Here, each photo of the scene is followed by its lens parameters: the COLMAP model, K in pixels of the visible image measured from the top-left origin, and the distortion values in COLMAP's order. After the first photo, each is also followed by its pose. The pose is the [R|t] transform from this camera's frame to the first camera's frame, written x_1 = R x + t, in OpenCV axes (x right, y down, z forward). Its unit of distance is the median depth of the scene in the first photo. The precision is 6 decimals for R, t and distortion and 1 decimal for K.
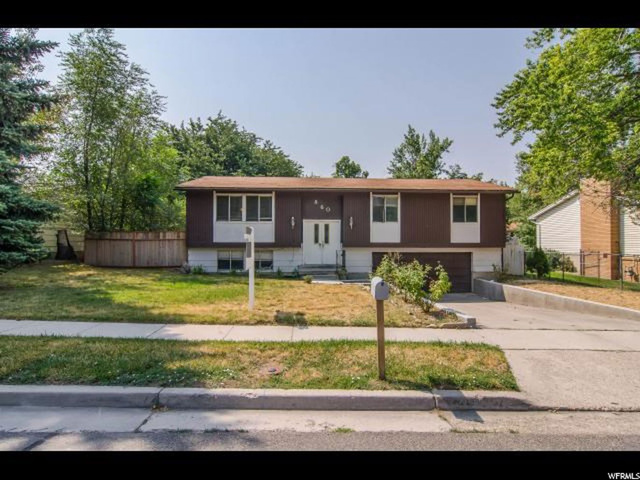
lens RADIAL K [[357.5, 0, 320.0], [0, 357.5, 240.0], [0, 0, 1]] dist [0.001639, 0.000684]
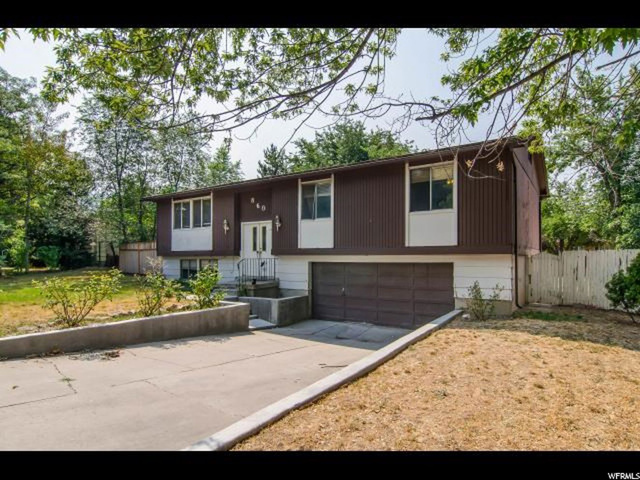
lens RADIAL K [[360.4, 0, 320.0], [0, 360.4, 240.0], [0, 0, 1]] dist [0.002132, 0.000100]
pose [[0.814210, -0.031749, -0.579702, 0.590410], [0.027841, 0.999490, -0.015637, 0.001901], [0.579903, -0.003407, 0.814679, 0.423865]]
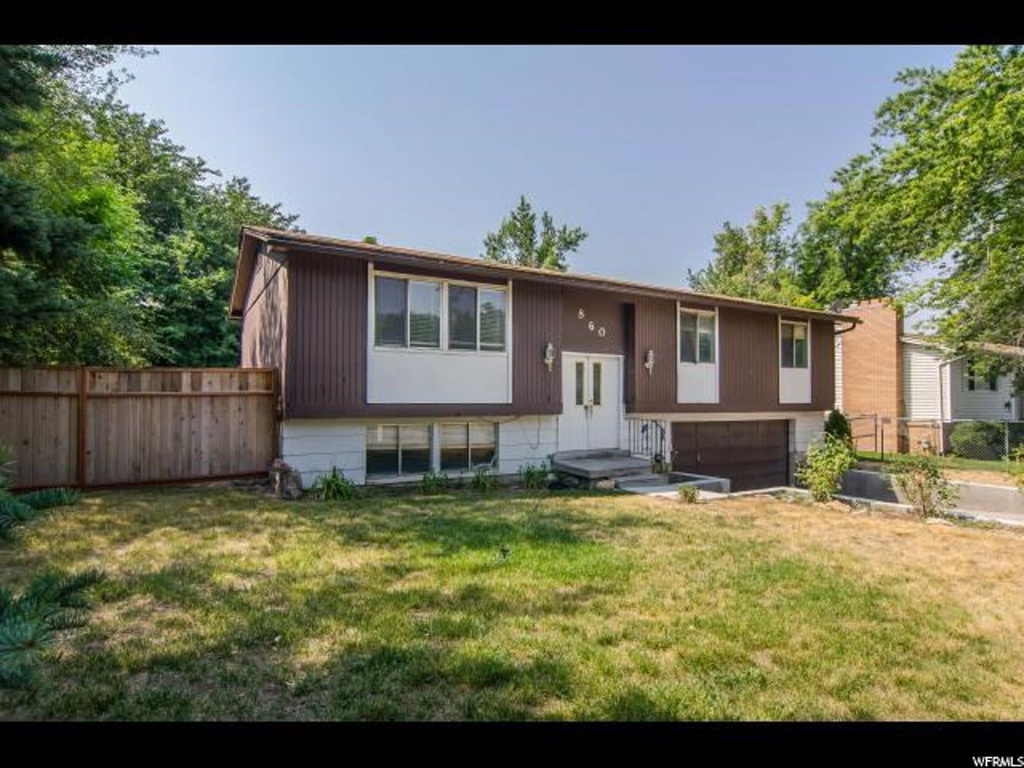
lens RADIAL K [[571.9, 0, 512.0], [0, 571.9, 384.0], [0, 0, 1]] dist [0.001639, 0.000684]
pose [[0.871954, 0.014236, 0.489381, -0.445750], [-0.007894, 0.999856, -0.015020, -0.005649], [-0.489525, 0.009234, 0.871941, 0.411535]]
